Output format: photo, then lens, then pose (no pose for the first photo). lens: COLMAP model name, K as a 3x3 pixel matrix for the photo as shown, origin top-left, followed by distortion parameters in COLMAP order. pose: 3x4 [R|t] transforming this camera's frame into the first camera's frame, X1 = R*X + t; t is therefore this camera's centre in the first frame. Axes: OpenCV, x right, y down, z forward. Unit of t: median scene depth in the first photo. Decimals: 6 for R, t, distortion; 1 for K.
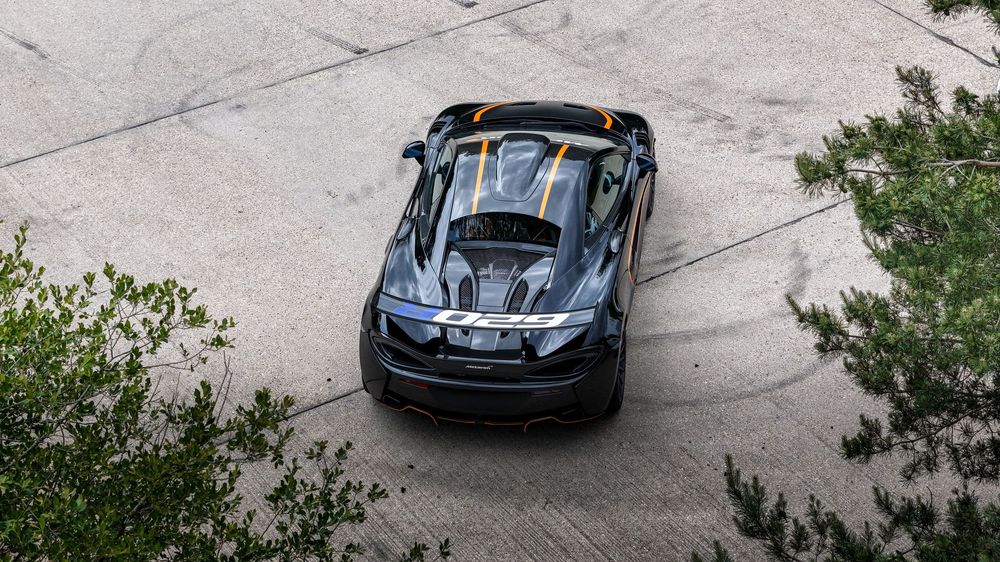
lens RADIAL K [[2009.1, 0, 503.5], [0, 2009.1, 278.4], [0, 0, 1]] dist [-0.092007, 0.000000]
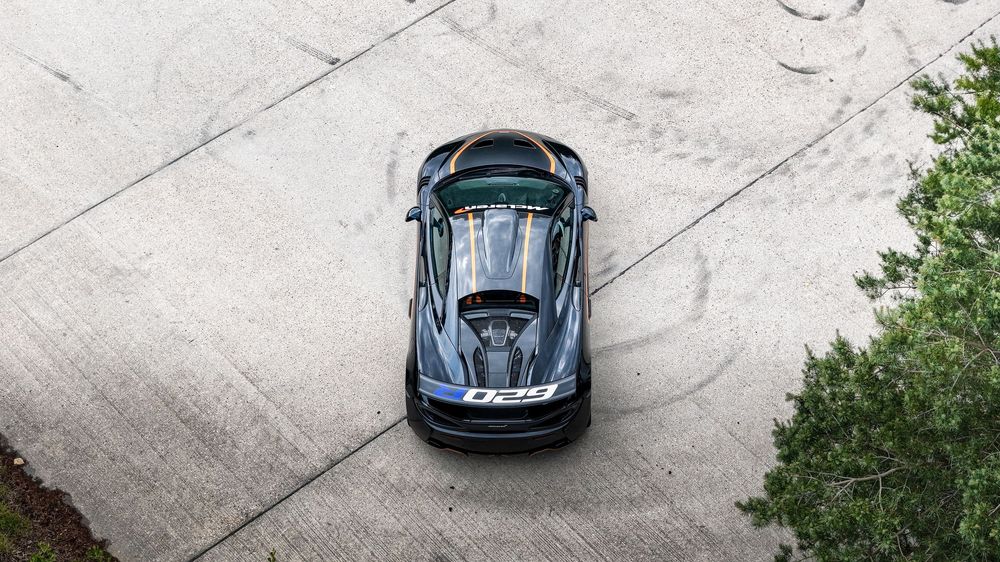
lens RADIAL K [[2009.1, 0, 497.4], [0, 2009.1, 281.8], [0, 0, 1]] dist [-0.092007, 0.000000]
pose [[0.992051, -0.099383, 0.077181, -0.092509], [0.073535, 0.955609, 0.285315, -0.380780], [-0.102111, -0.277372, 0.955321, -0.278508]]
